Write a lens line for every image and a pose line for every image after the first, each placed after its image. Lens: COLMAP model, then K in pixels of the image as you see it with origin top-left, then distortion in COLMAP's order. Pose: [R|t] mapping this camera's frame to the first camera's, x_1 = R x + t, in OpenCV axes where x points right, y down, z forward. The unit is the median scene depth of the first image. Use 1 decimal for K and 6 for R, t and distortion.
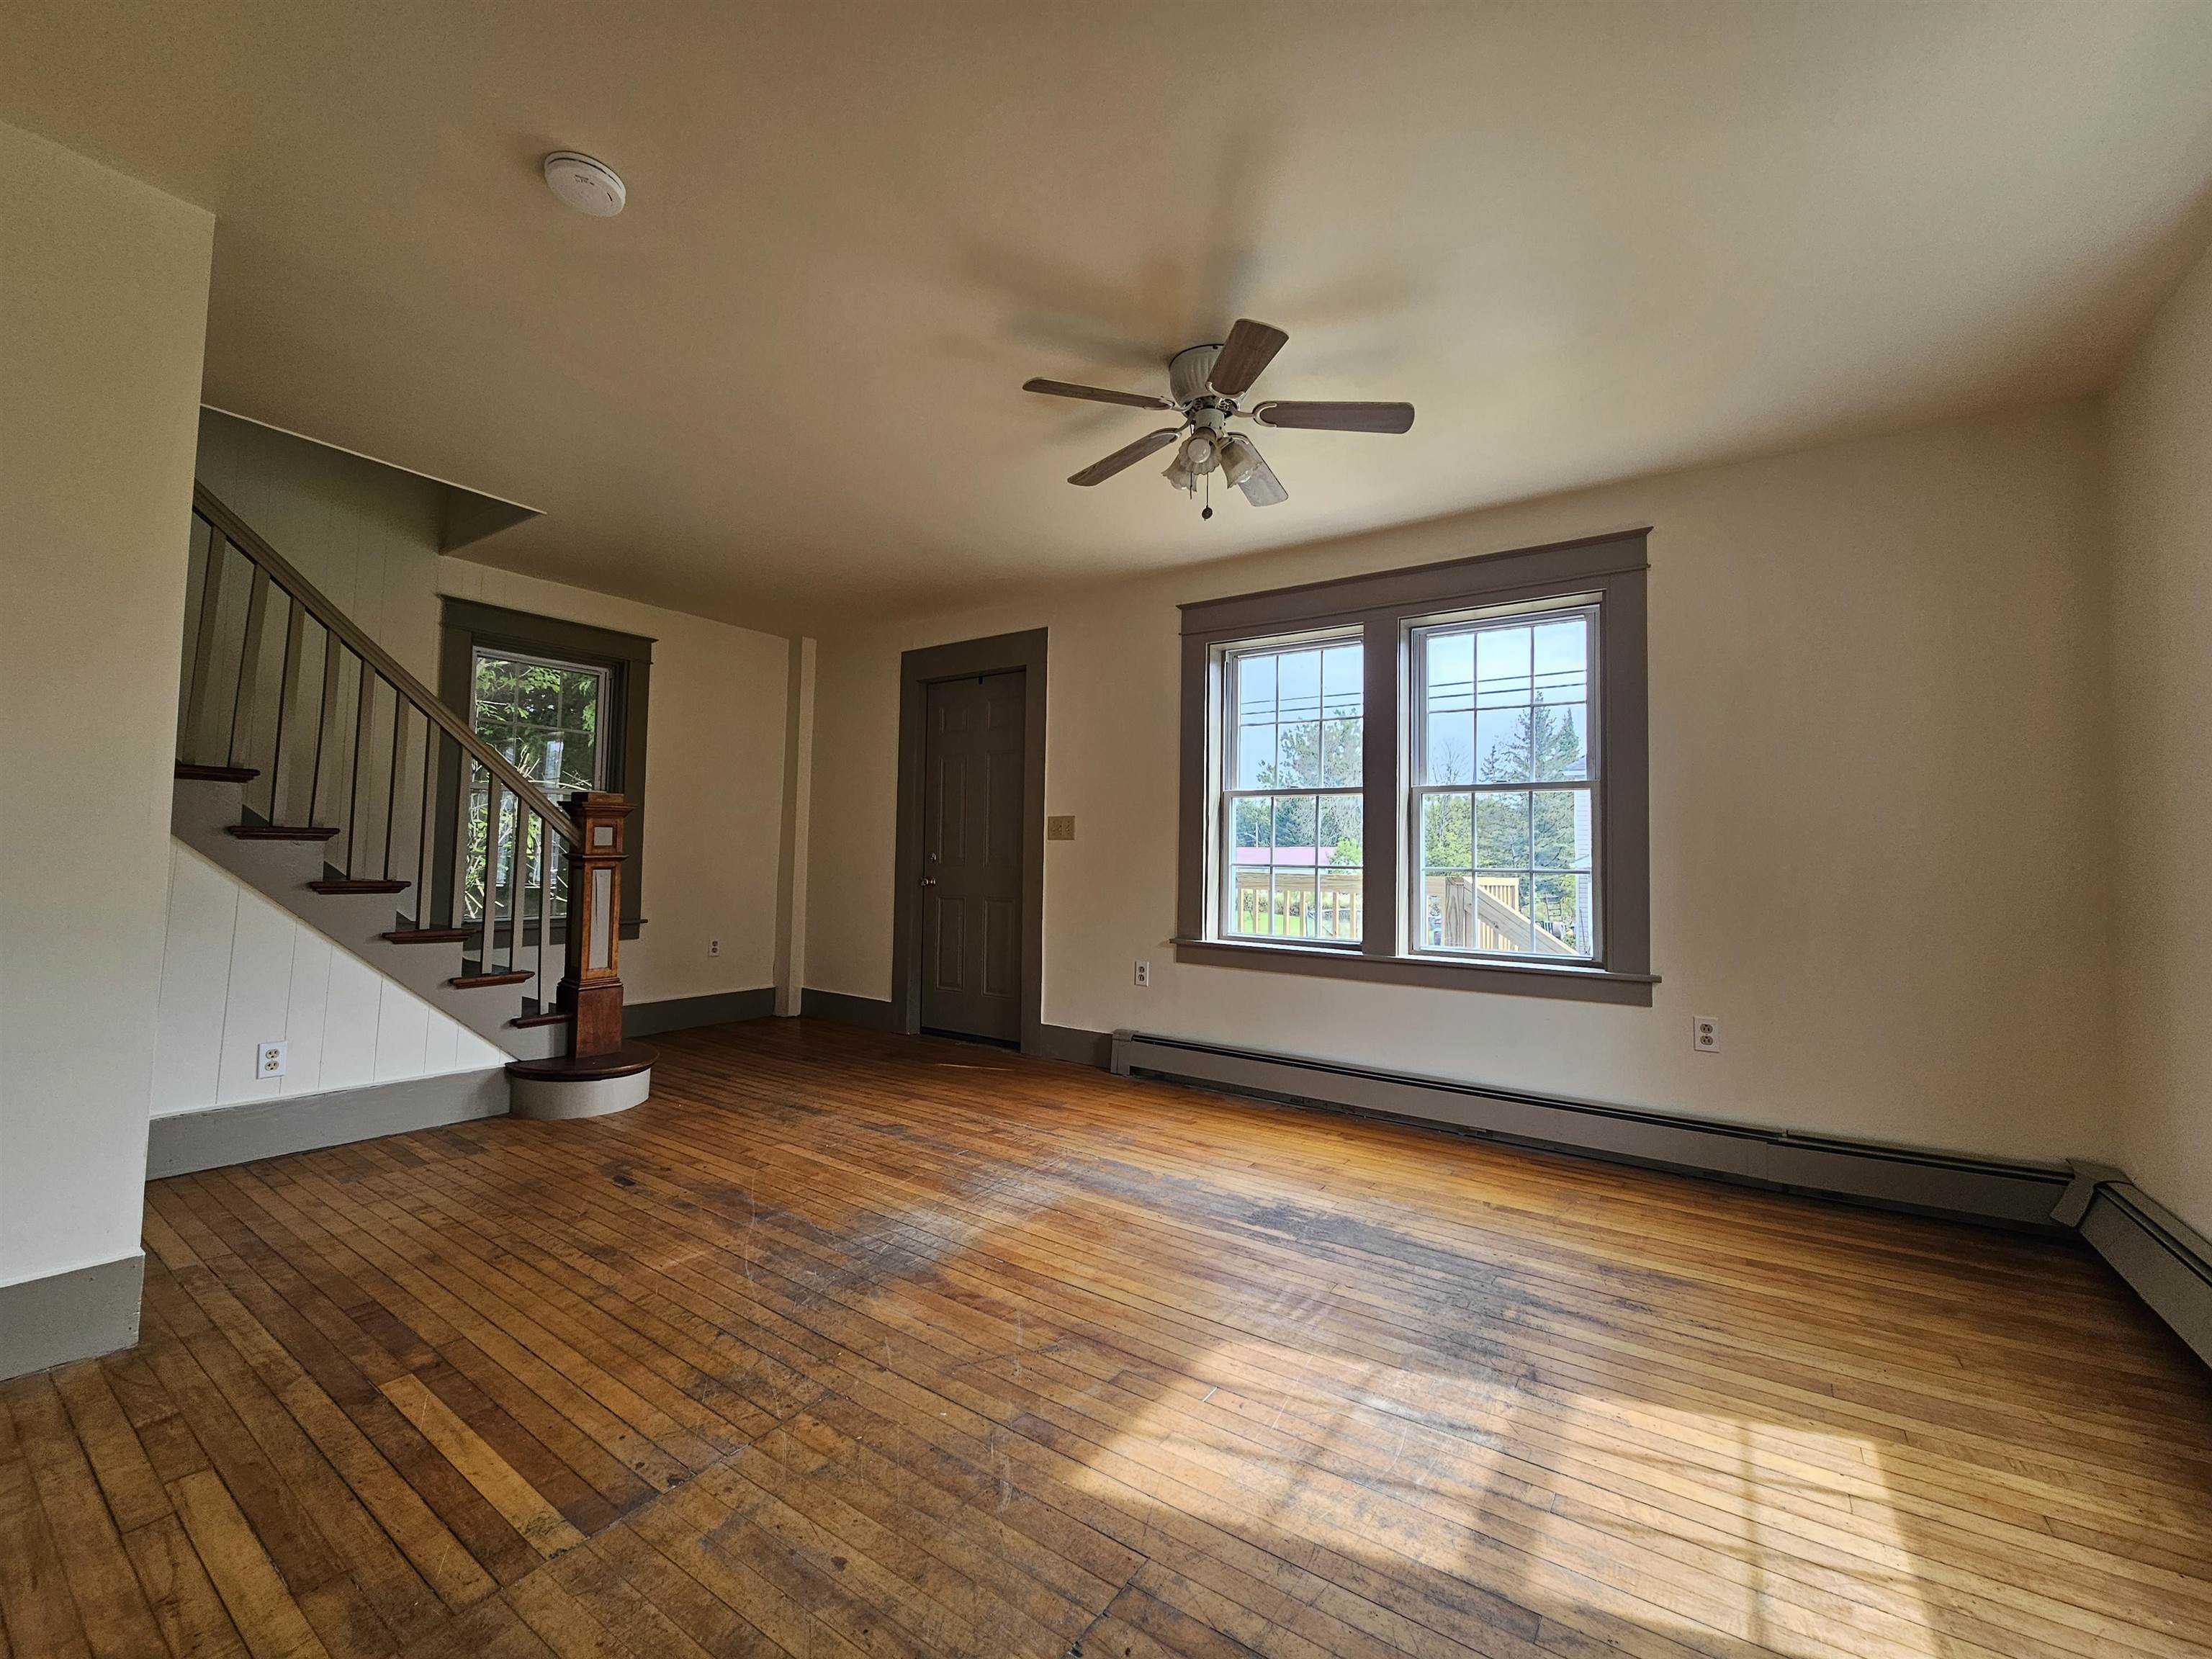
lens RADIAL K [[909.4, 0, 1087.3], [0, 909.4, 818.2], [0, 0, 1]] dist [0.000419, -0.000577]
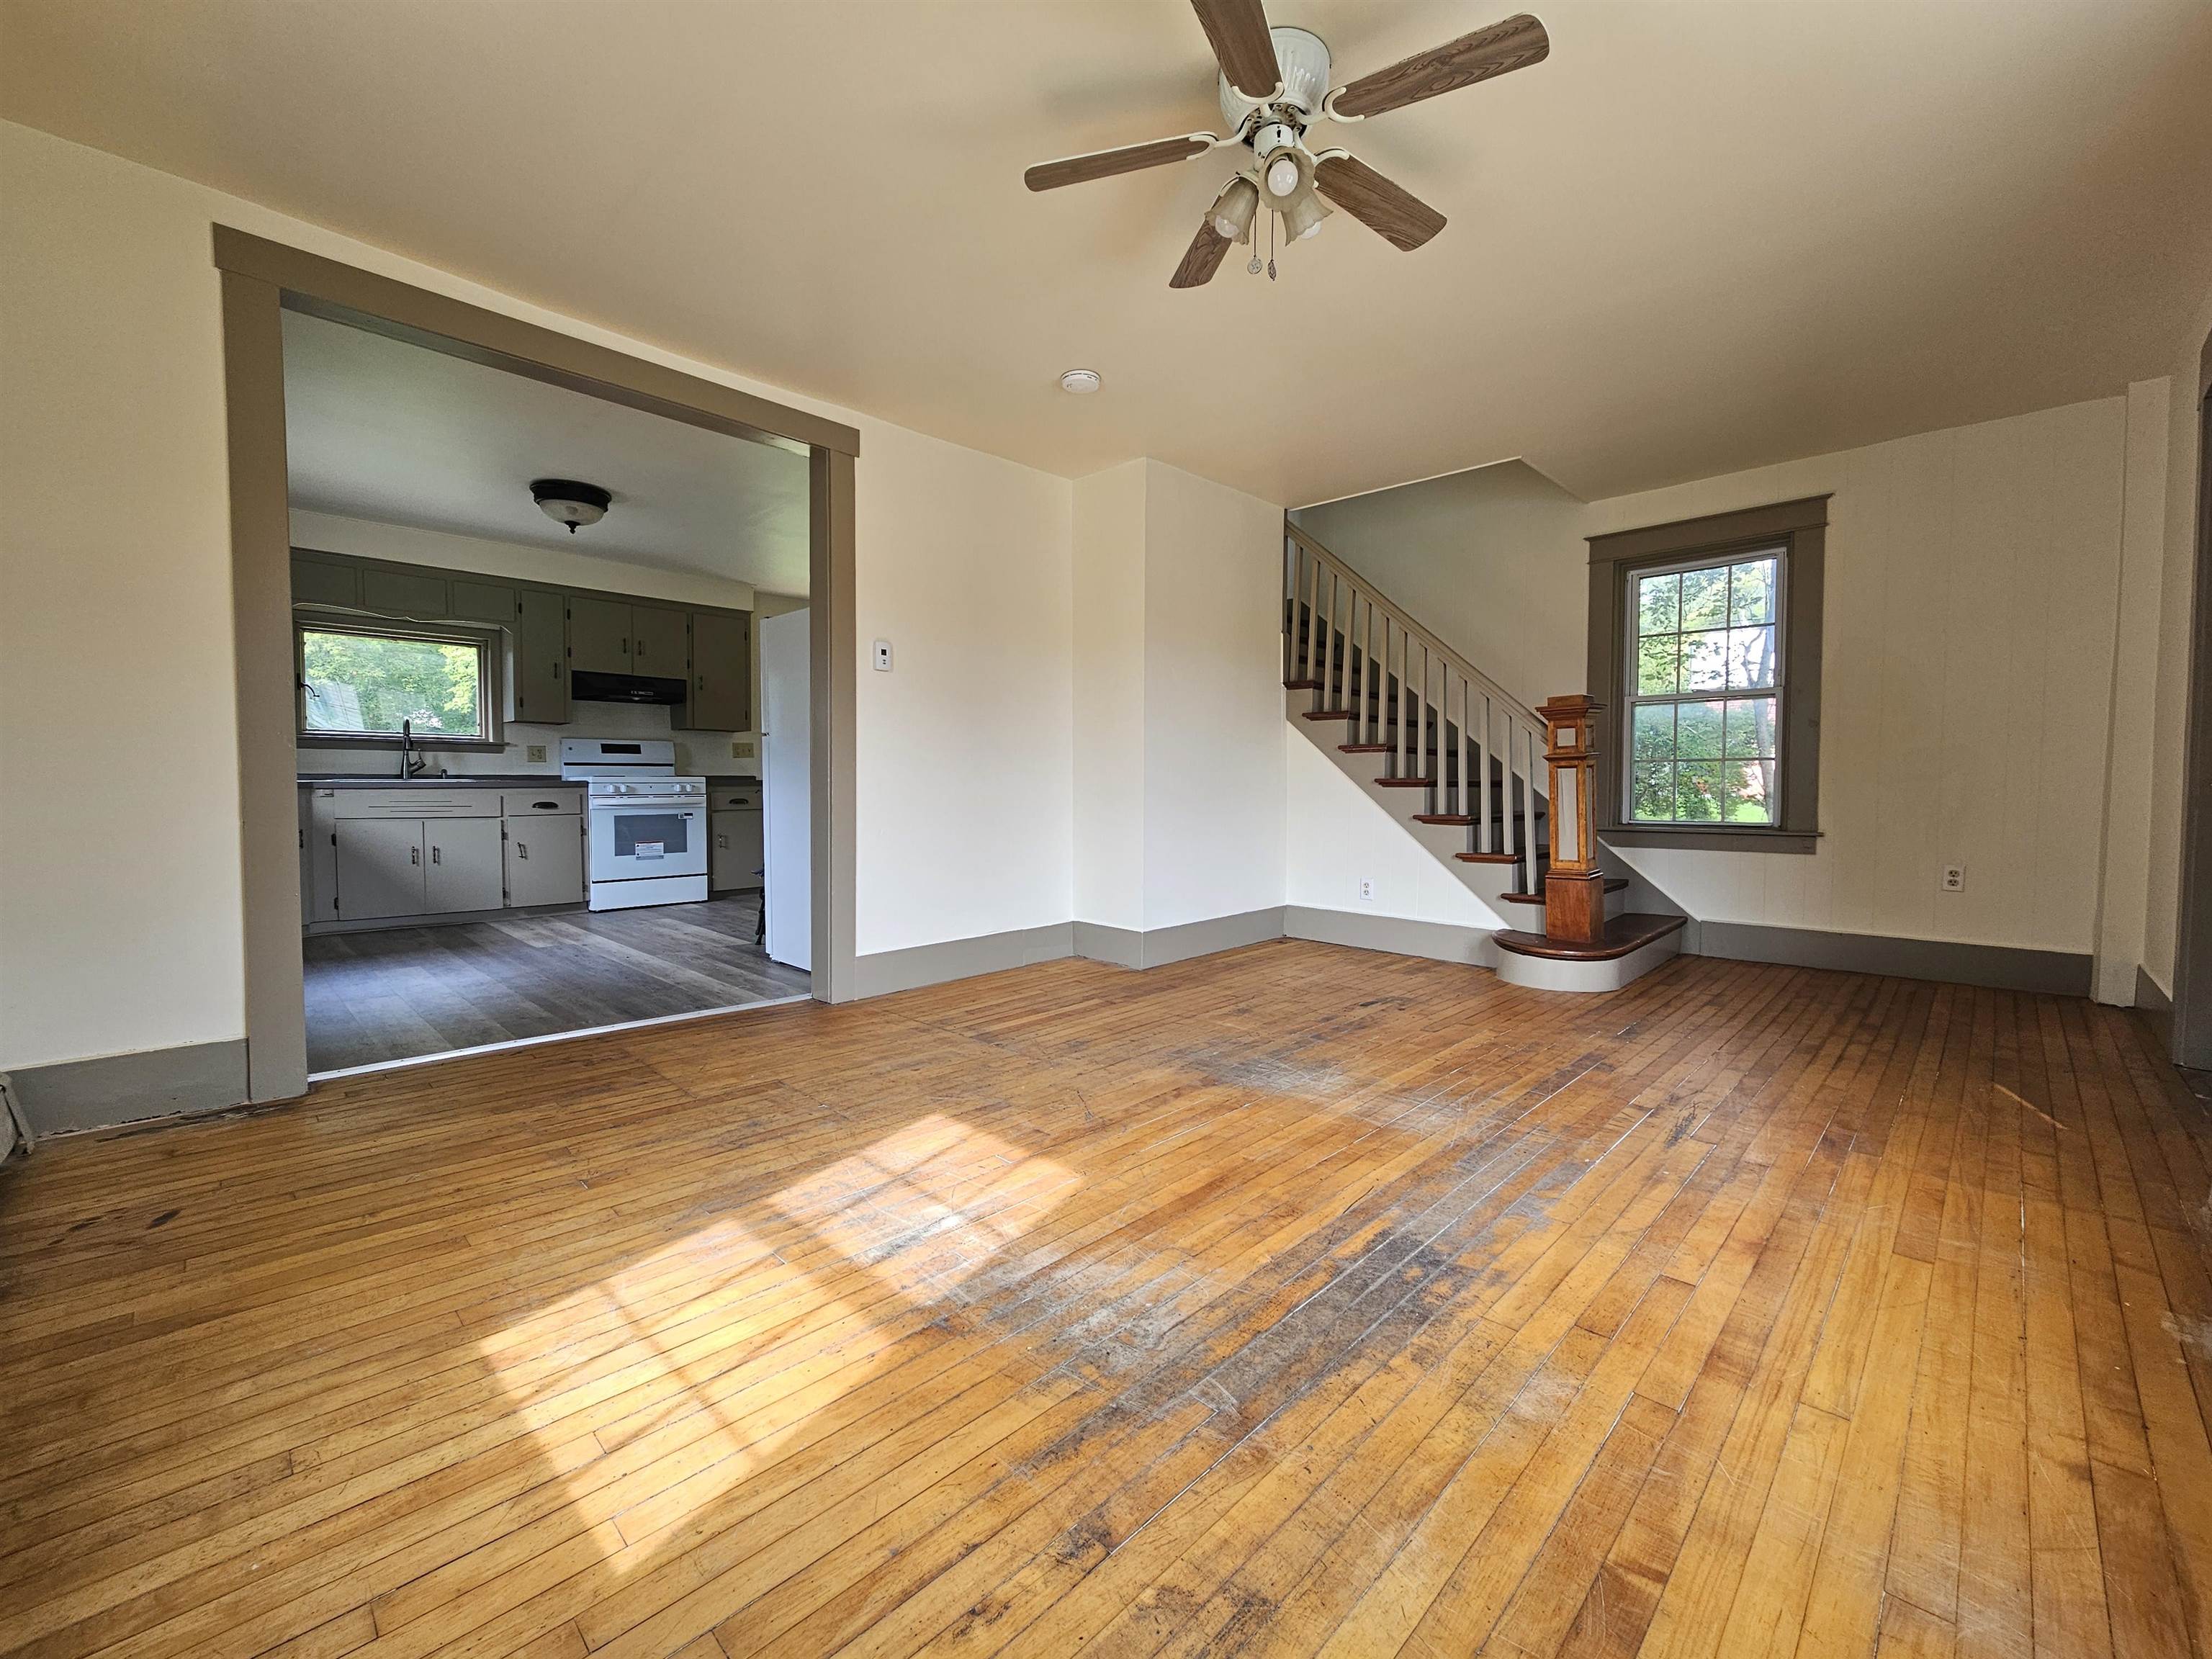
lens RADIAL K [[909.4, 0, 1087.3], [0, 909.4, 818.2], [0, 0, 1]] dist [0.000419, -0.000577]
pose [[-0.171884, 0.019627, -0.984922, 0.817602], [0.042608, 0.999014, 0.012472, 0.103213], [0.984195, -0.039822, -0.172550, 0.836637]]
